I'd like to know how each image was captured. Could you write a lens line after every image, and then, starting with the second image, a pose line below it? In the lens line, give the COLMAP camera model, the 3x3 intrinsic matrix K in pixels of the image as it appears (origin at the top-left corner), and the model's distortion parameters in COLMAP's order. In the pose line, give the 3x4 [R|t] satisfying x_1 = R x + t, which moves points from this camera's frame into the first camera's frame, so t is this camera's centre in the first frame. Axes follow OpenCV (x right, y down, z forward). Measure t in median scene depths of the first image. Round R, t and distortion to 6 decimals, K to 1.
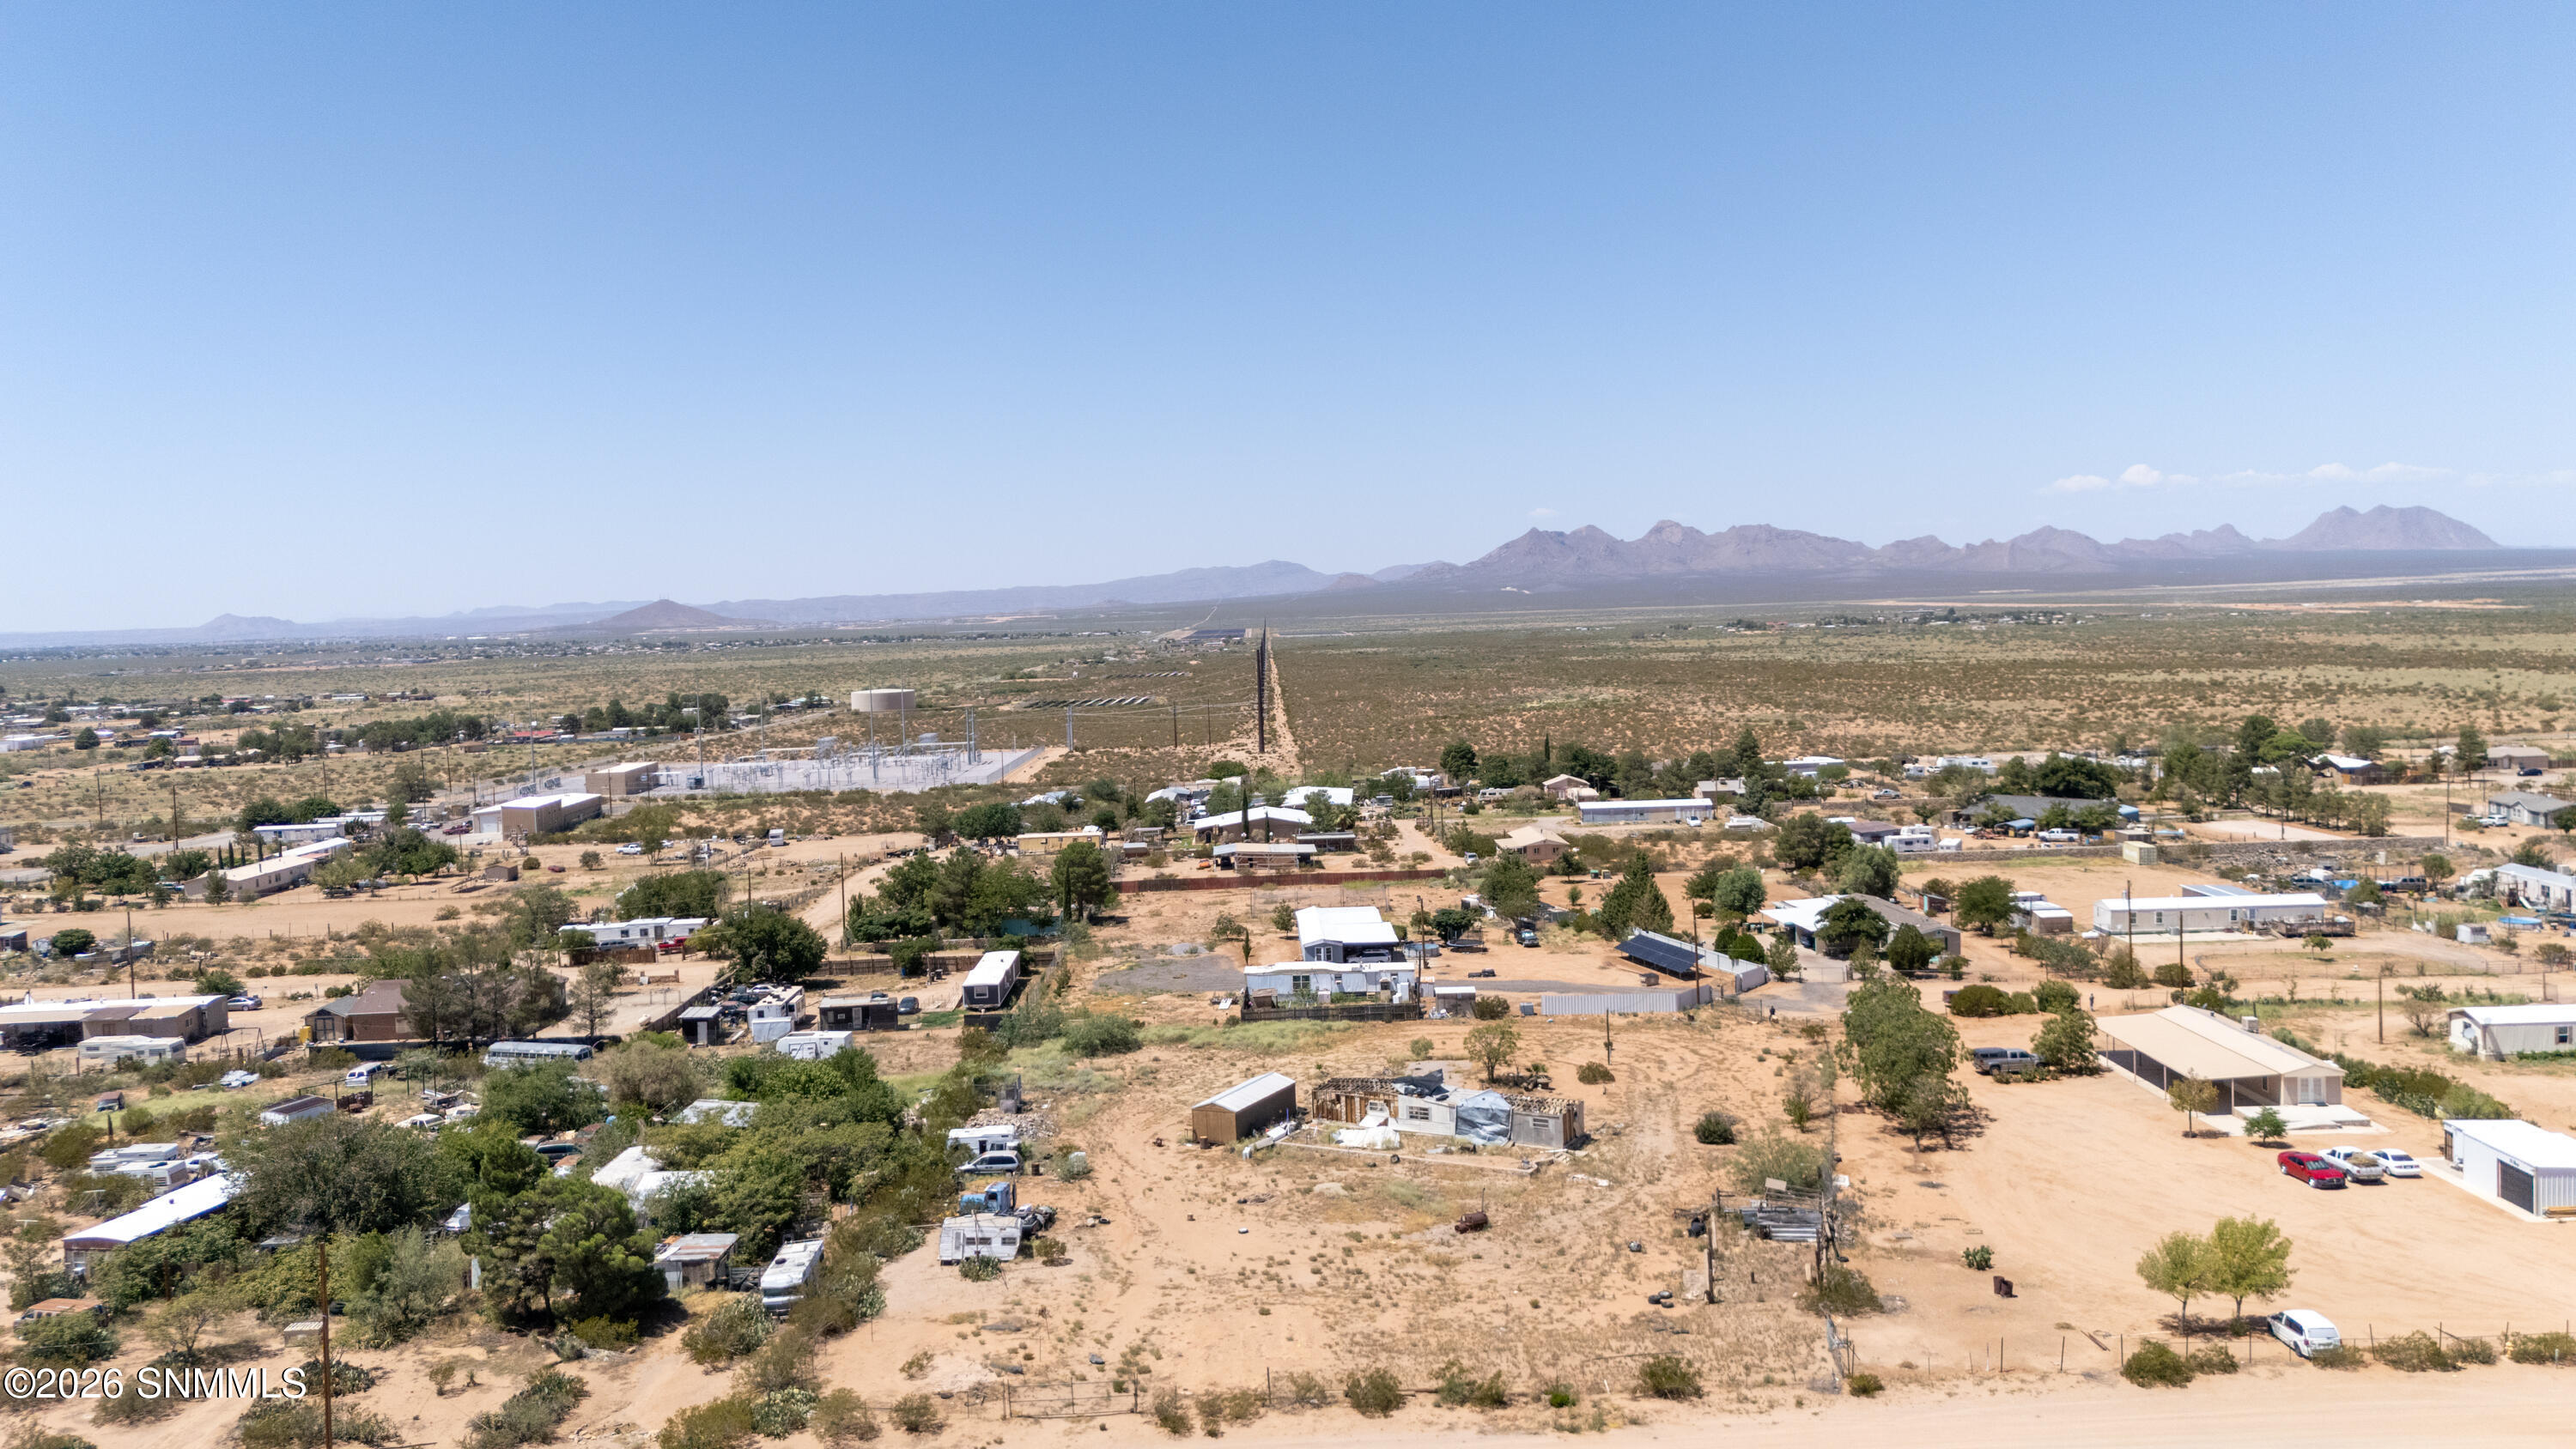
lens RADIAL K [[2001.8, 0, 1288.1], [0, 2001.8, 725.4], [0, 0, 1]] dist [0.094679, -0.058930]
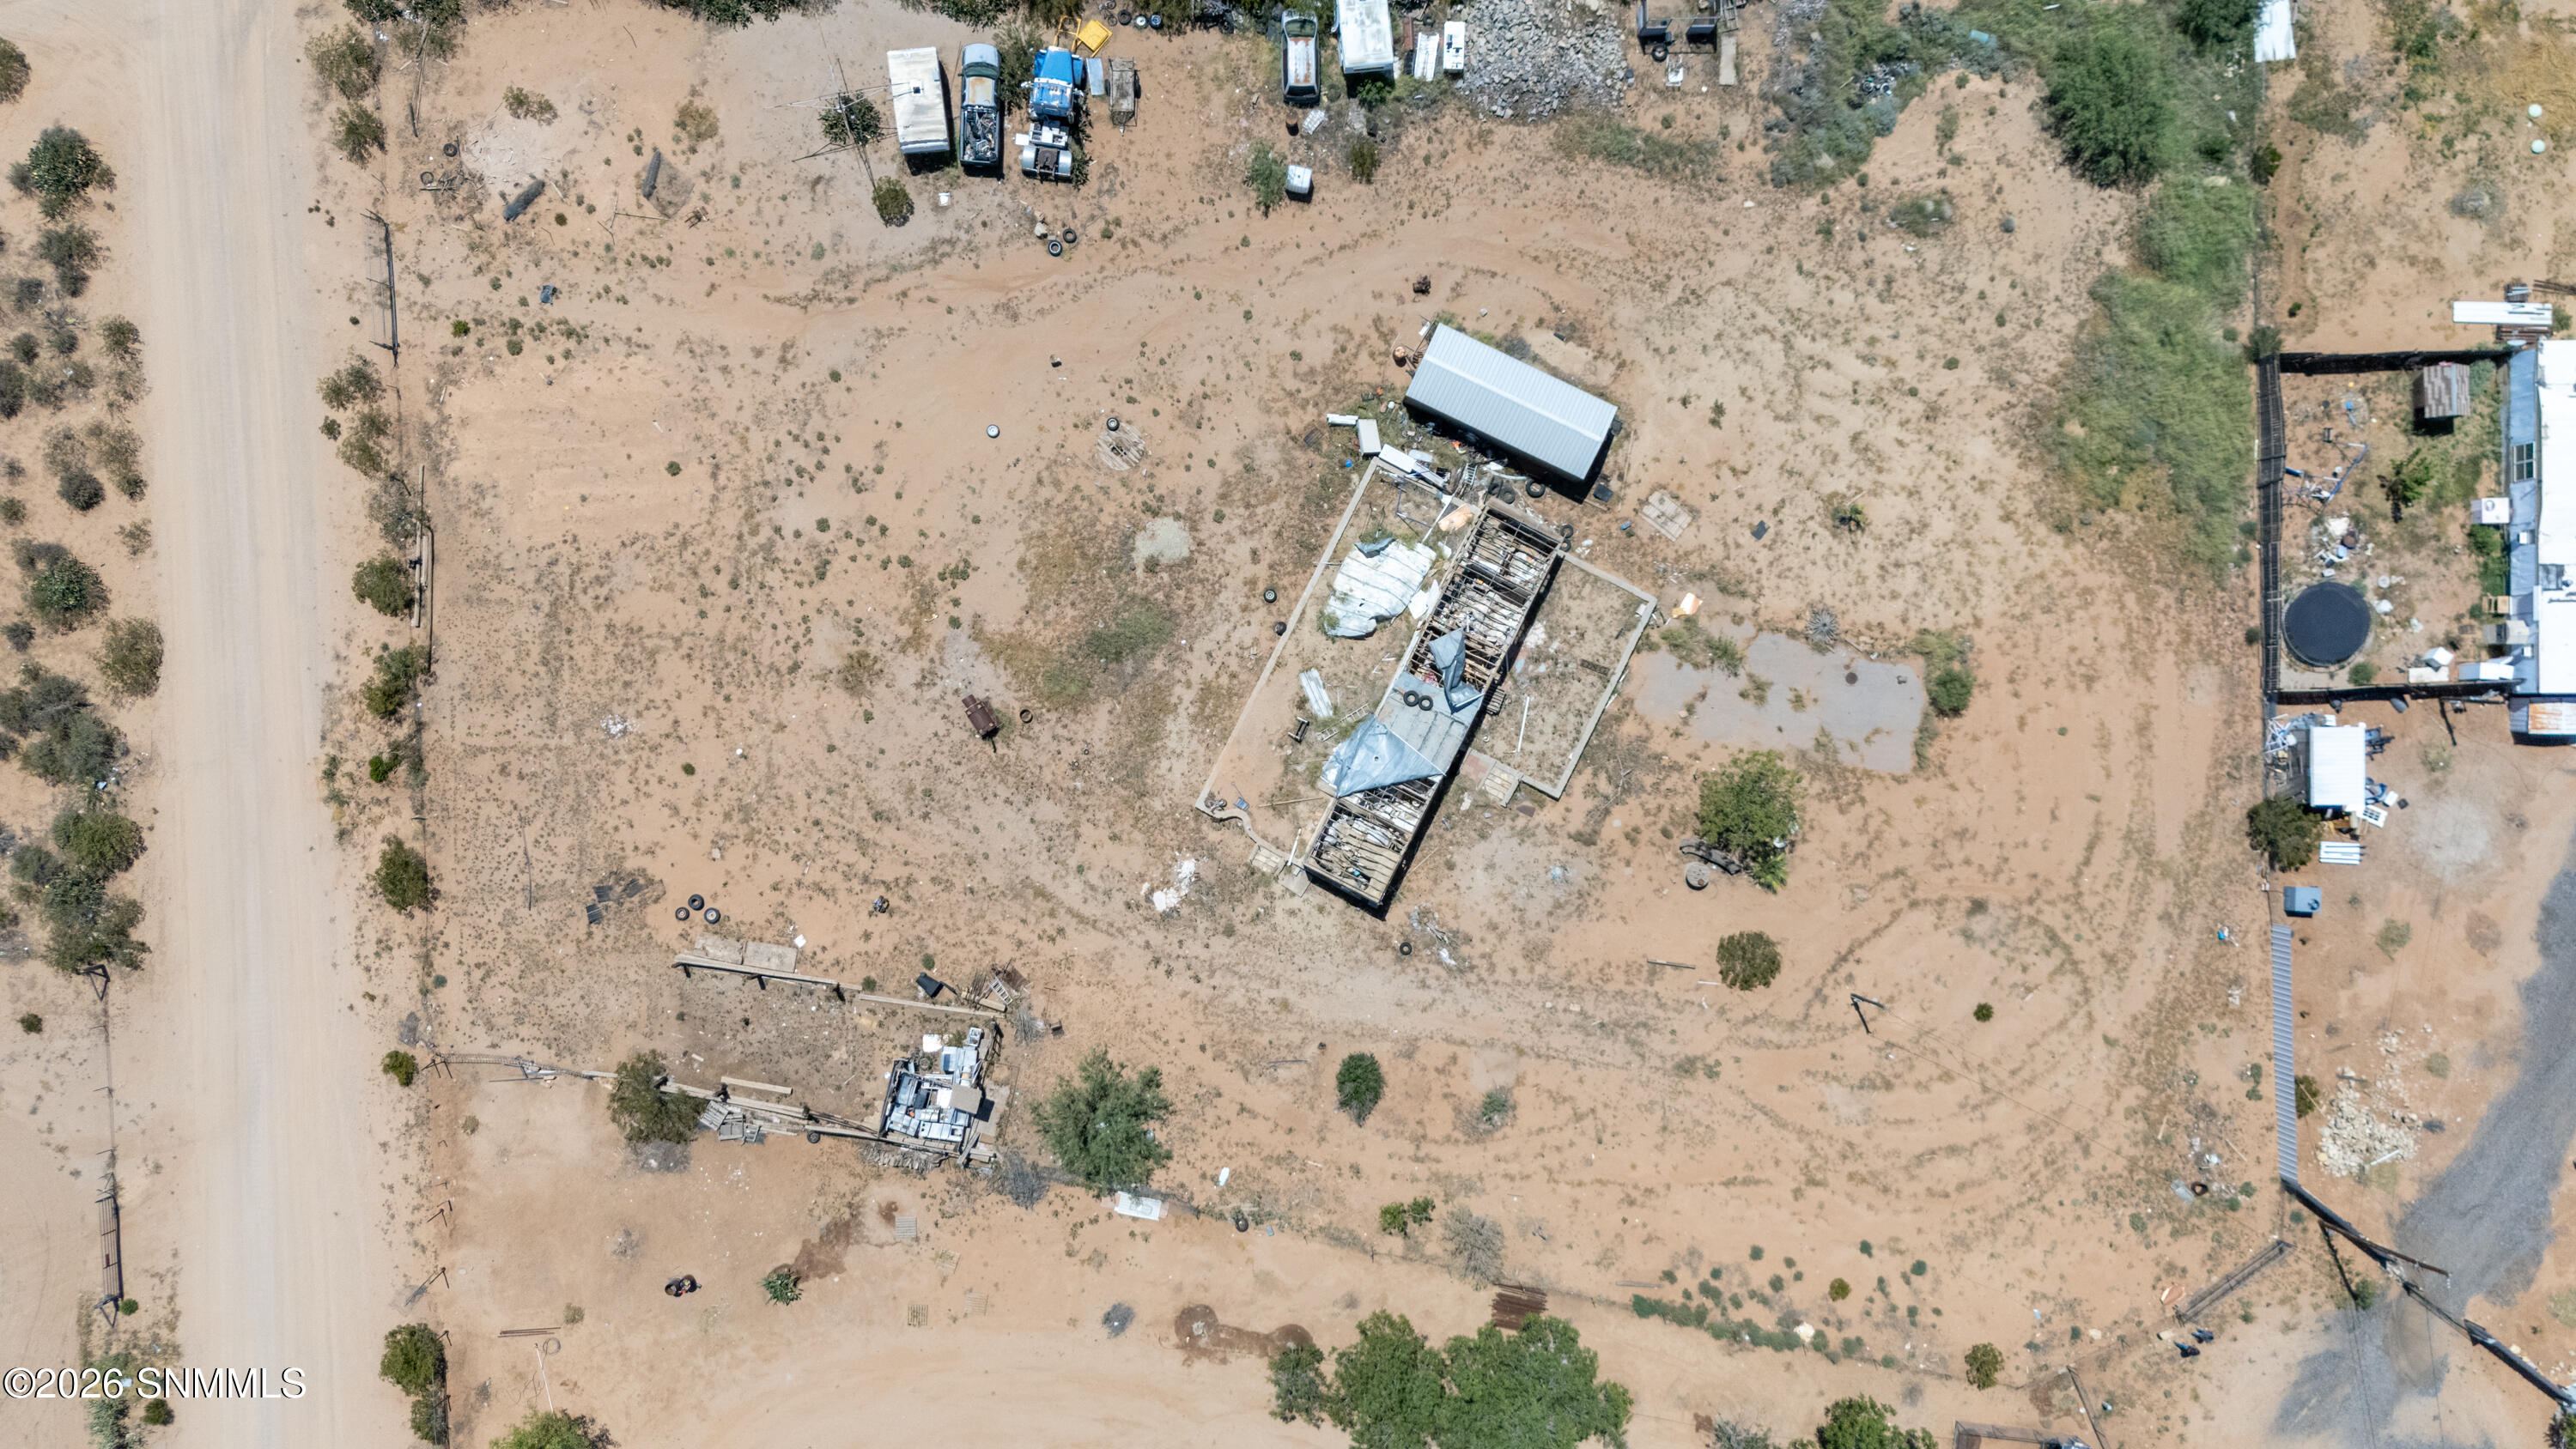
lens RADIAL K [[2001.8, 0, 1290.1], [0, 2001.8, 726.8], [0, 0, 1]] dist [0.094679, -0.058930]
pose [[0.031684, 0.999076, 0.029029, 0.049757], [-0.087379, -0.026163, 0.995831, -0.366077], [0.995671, -0.034089, 0.086470, 0.689528]]
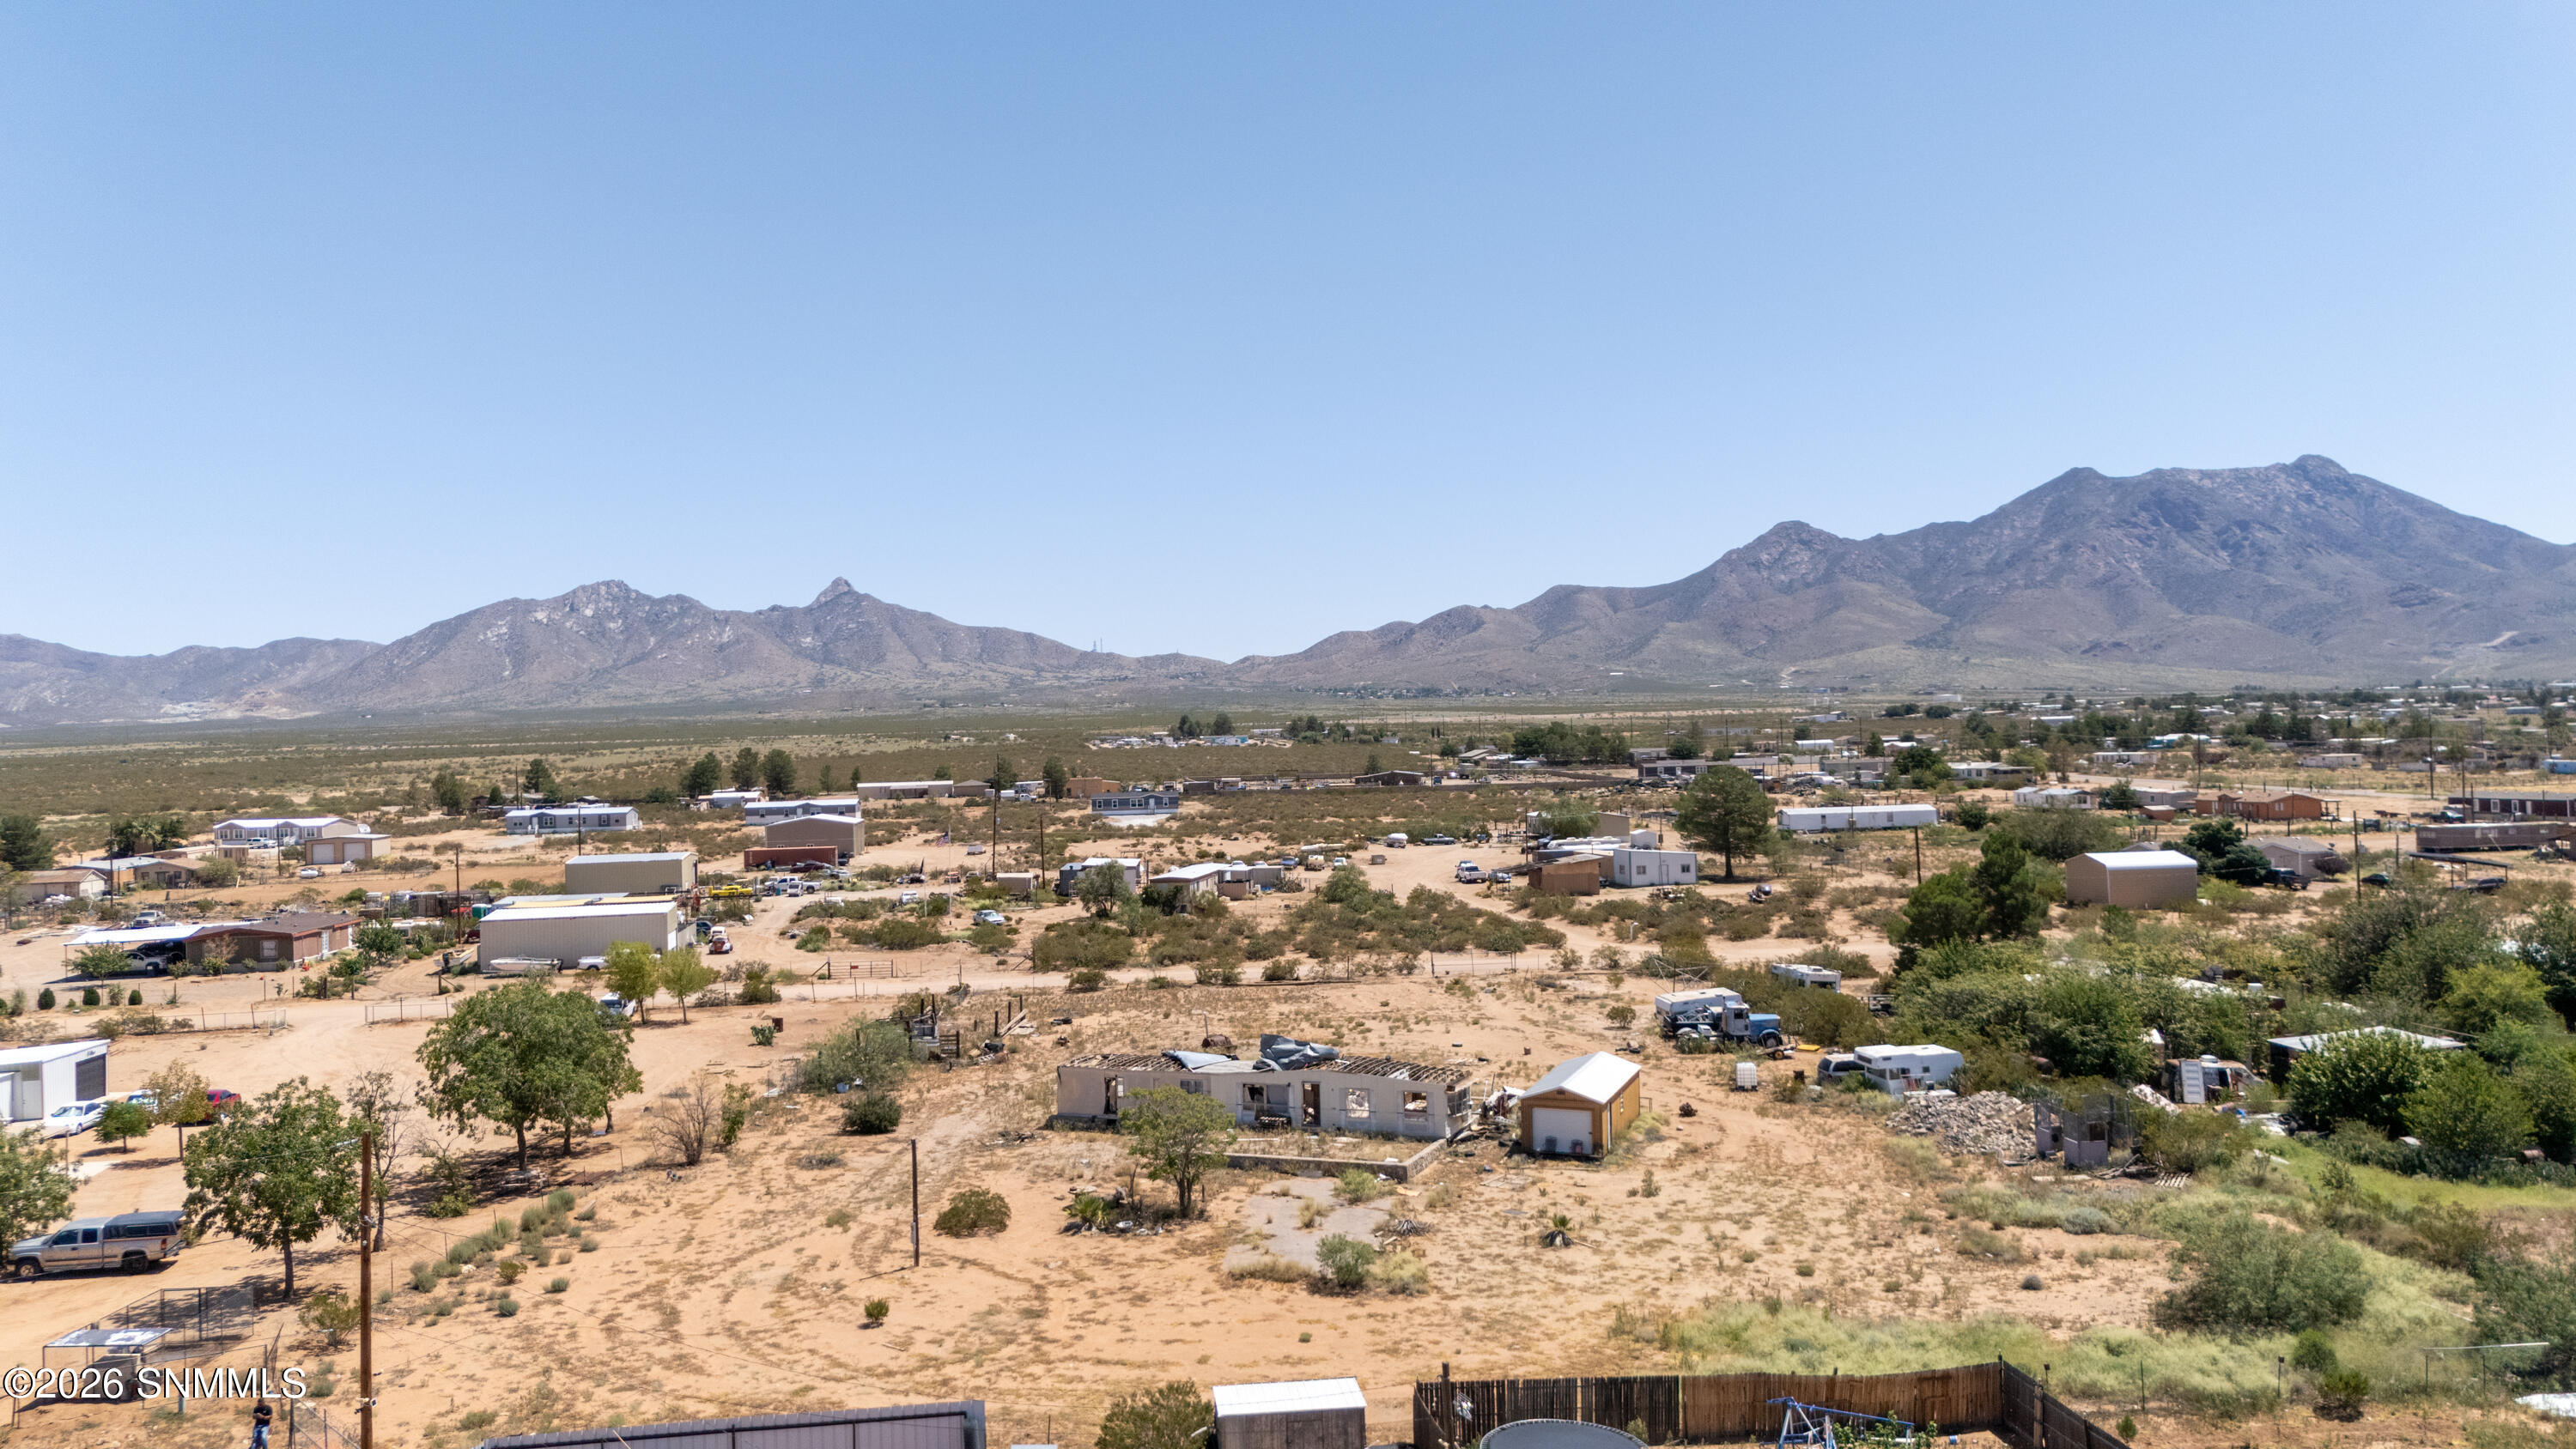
lens RADIAL K [[2001.8, 0, 1285.1], [0, 2001.8, 712.3], [0, 0, 1]] dist [0.094679, -0.058930]
pose [[-0.990108, 0.059238, -0.127193, 0.113288], [0.052469, 0.997055, 0.055926, 0.023877], [0.130131, 0.048699, -0.990300, 1.271194]]
